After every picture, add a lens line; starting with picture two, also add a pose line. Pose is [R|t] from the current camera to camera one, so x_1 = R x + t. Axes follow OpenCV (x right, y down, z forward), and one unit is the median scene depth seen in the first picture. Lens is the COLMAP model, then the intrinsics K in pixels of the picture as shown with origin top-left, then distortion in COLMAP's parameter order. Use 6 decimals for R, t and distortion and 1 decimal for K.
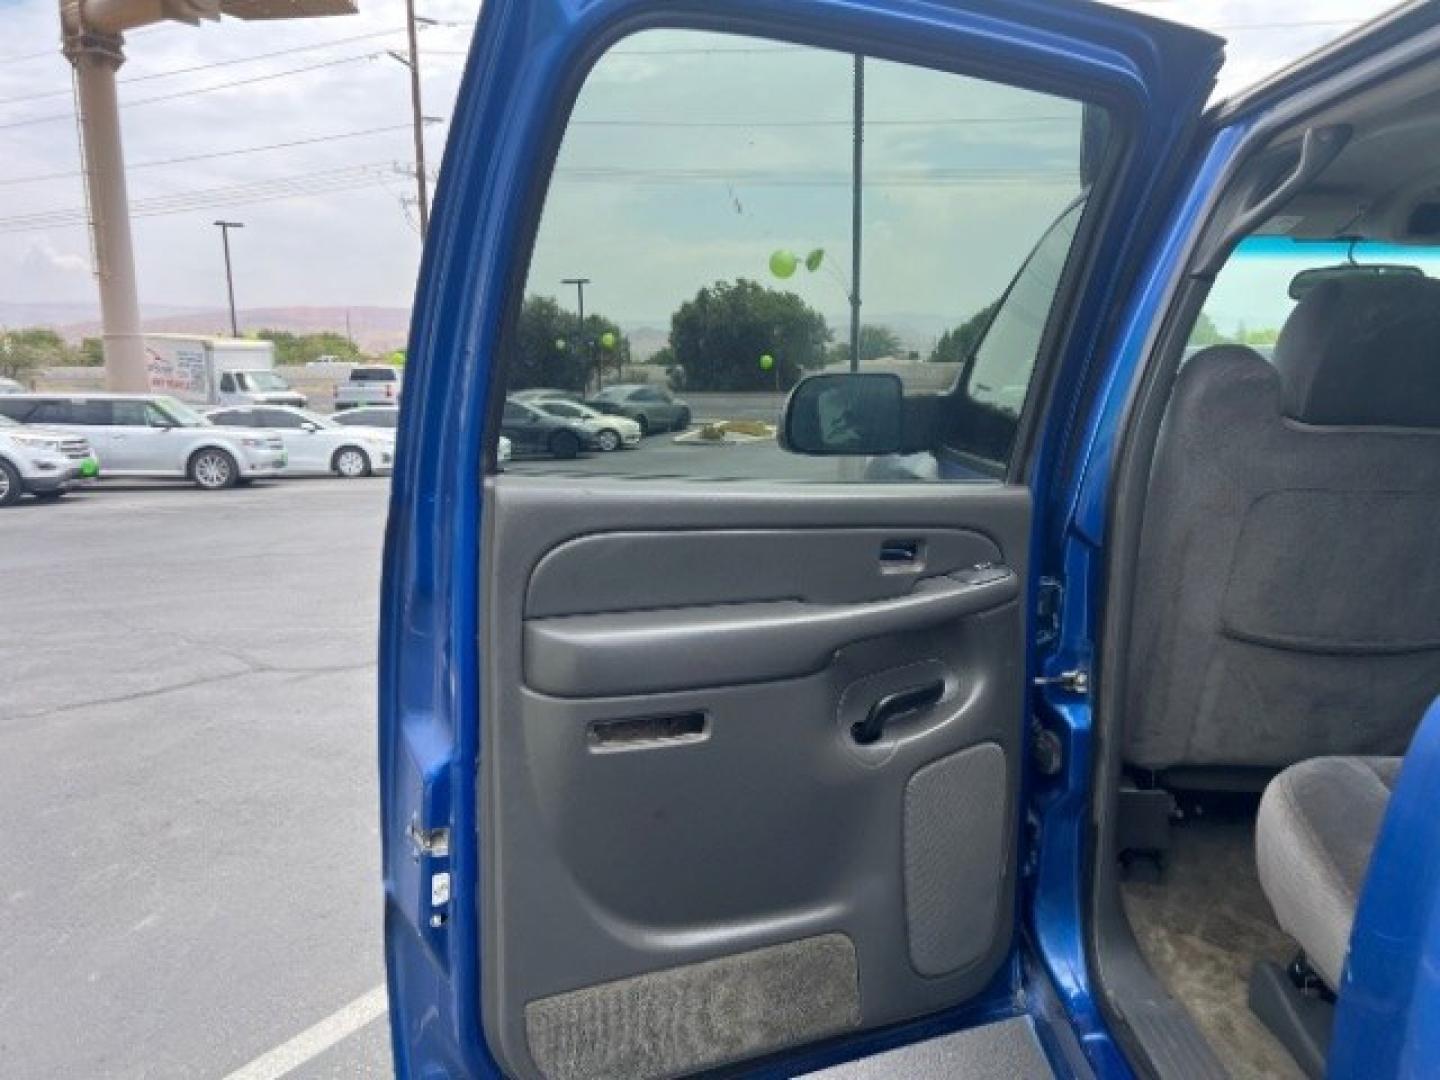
lens RADIAL K [[1088.6, 0, 717.3], [0, 1088.6, 540.3], [0, 0, 1]] dist [0.062458, -0.070268]
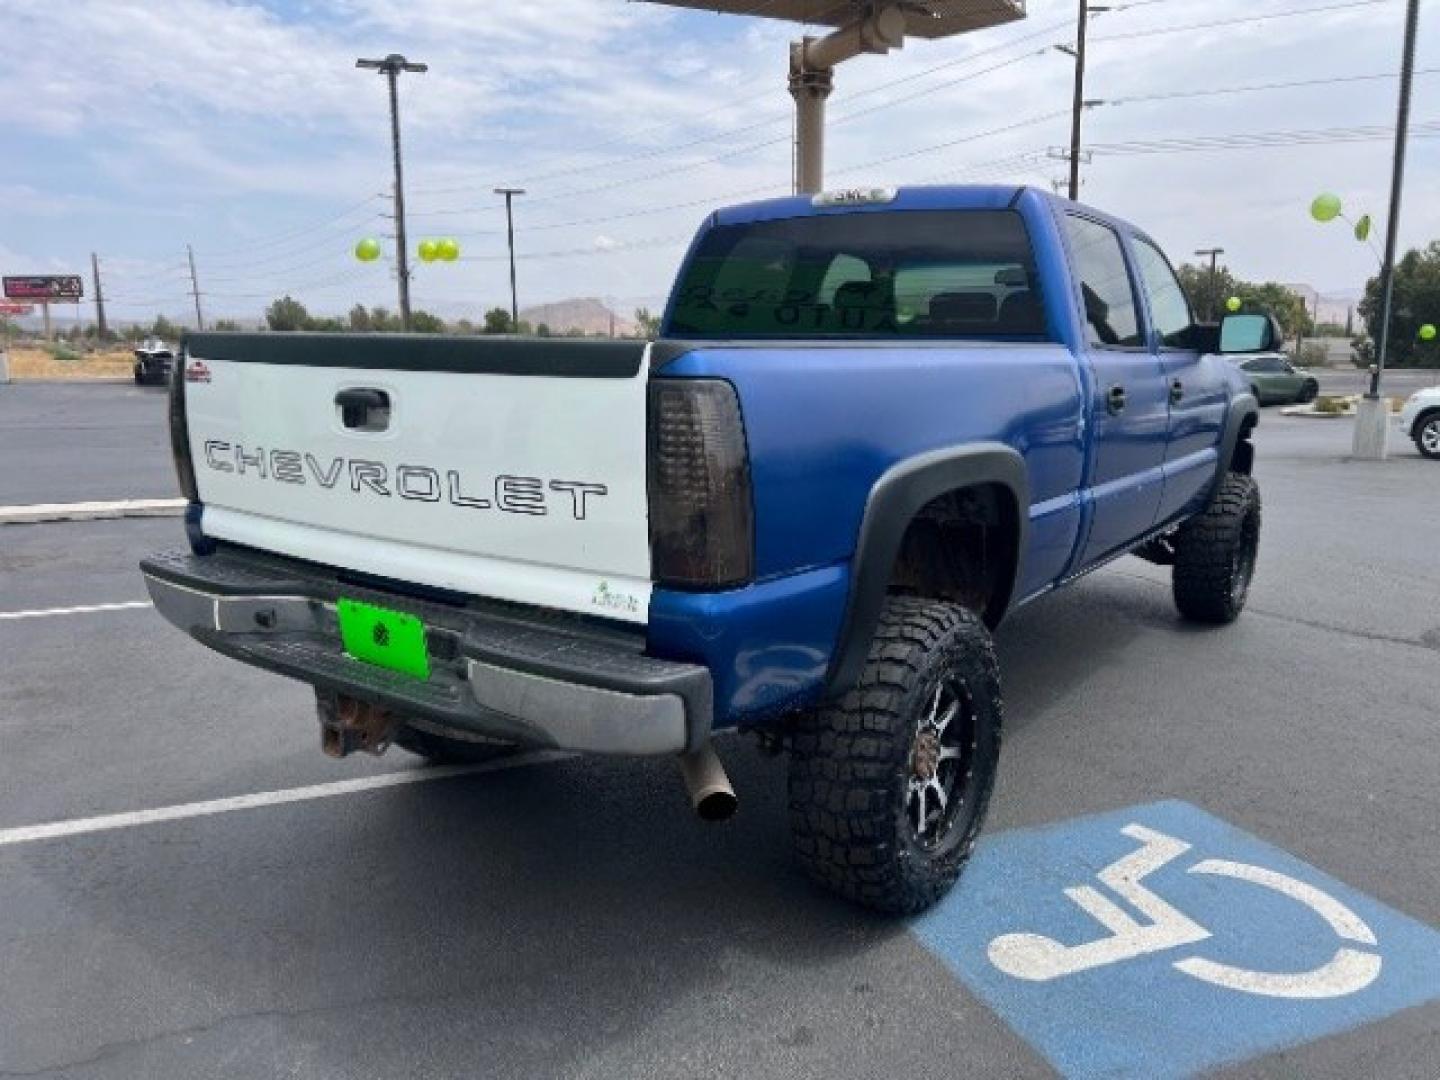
lens RADIAL K [[1088.6, 0, 717.3], [0, 1088.6, 540.3], [0, 0, 1]] dist [0.062458, -0.070268]
pose [[0.822132, 0.108460, -0.558870, 0.103503], [-0.096401, 0.994030, 0.051100, 0.019420], [0.561076, 0.011865, 0.827680, -0.091193]]
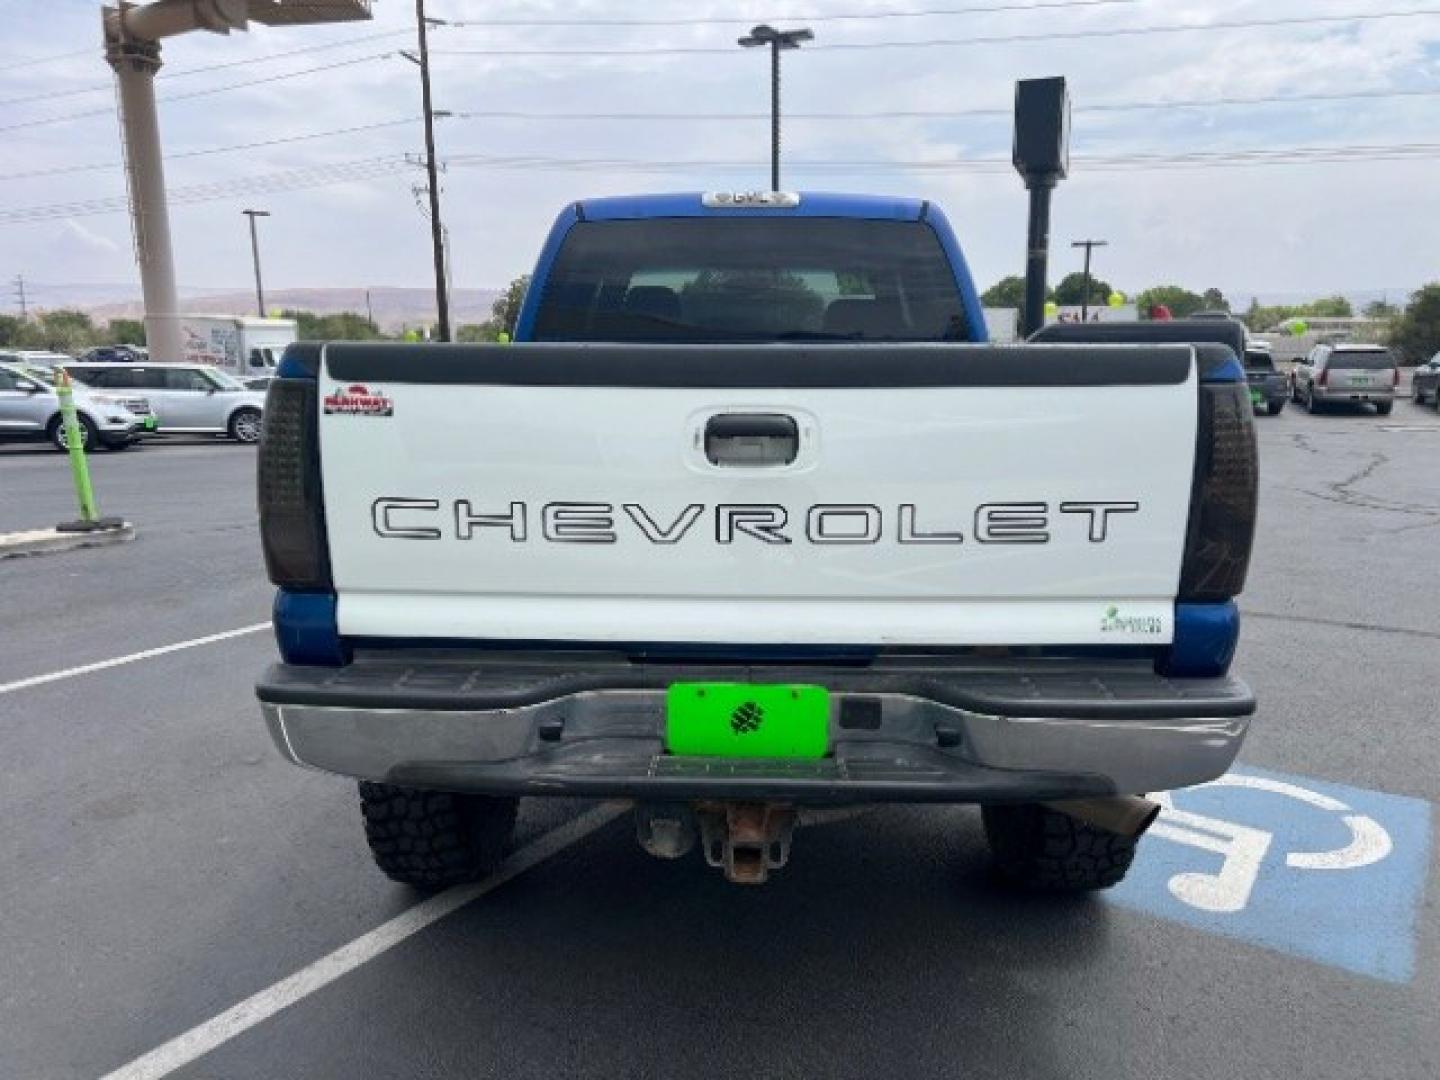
lens RADIAL K [[1088.6, 0, 717.3], [0, 1088.6, 540.3], [0, 0, 1]] dist [0.062458, -0.070268]
pose [[0.999841, -0.000243, -0.017846, 0.038599], [0.000560, 0.999842, 0.017786, 0.021177], [0.017839, -0.017793, 0.999683, -0.102438]]
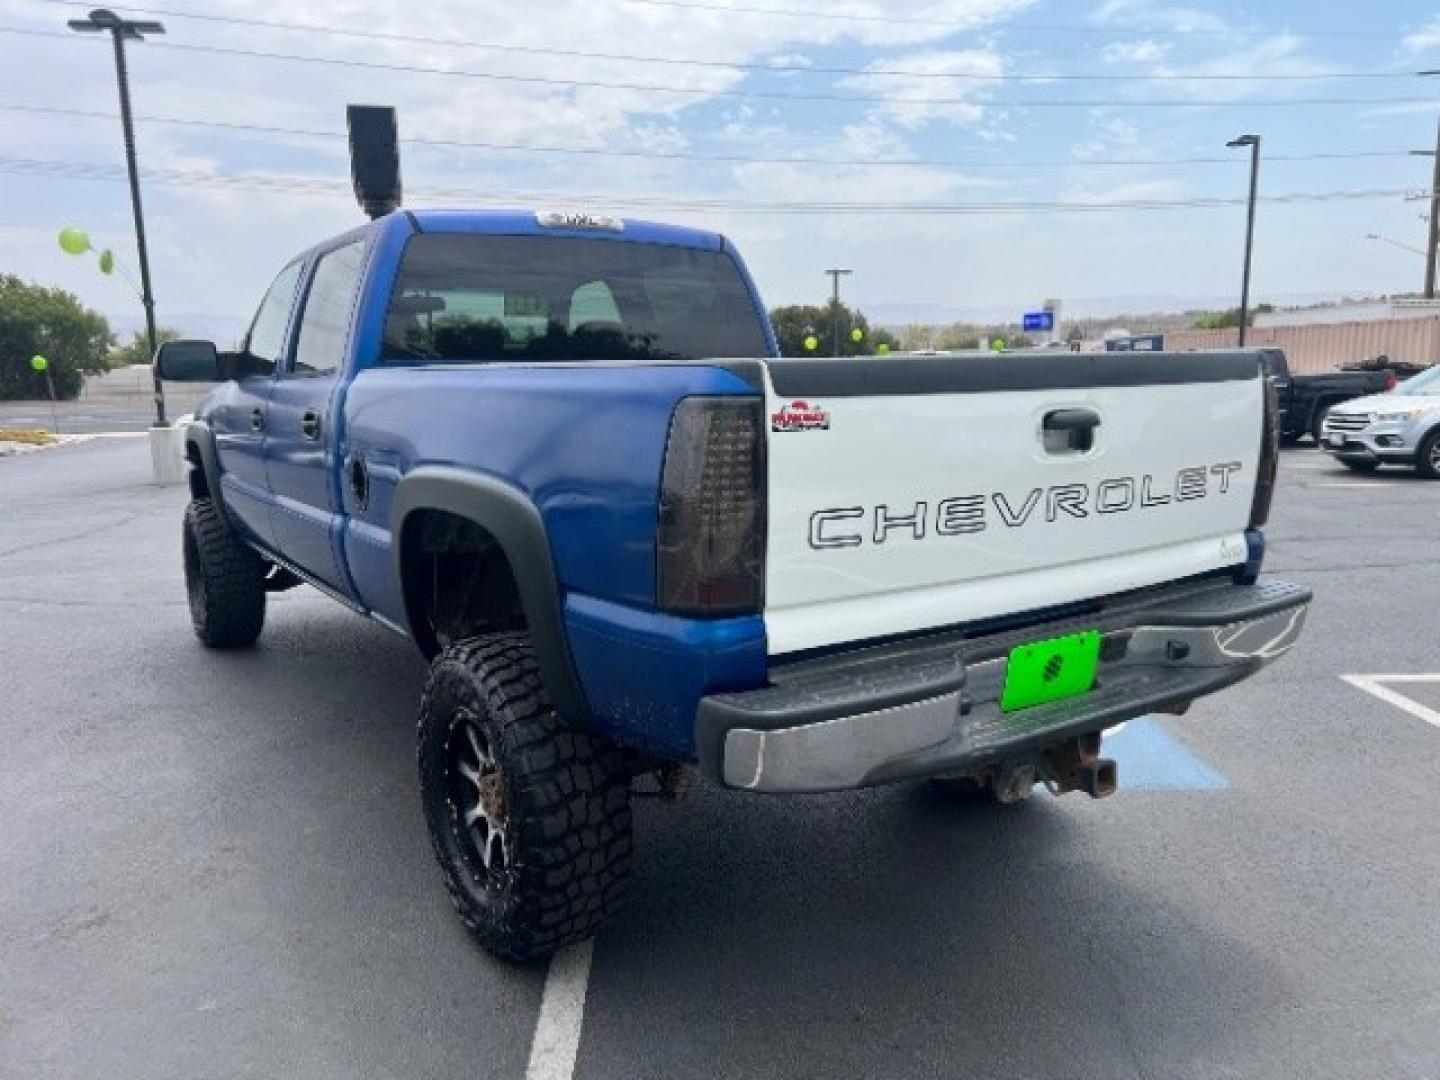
lens RADIAL K [[1088.6, 0, 717.3], [0, 1088.6, 540.3], [0, 0, 1]] dist [0.062458, -0.070268]
pose [[0.820873, -0.108600, 0.560690, -0.022163], [0.110504, 0.993404, 0.030631, 0.018993], [-0.560318, 0.036814, 0.827459, -0.089158]]
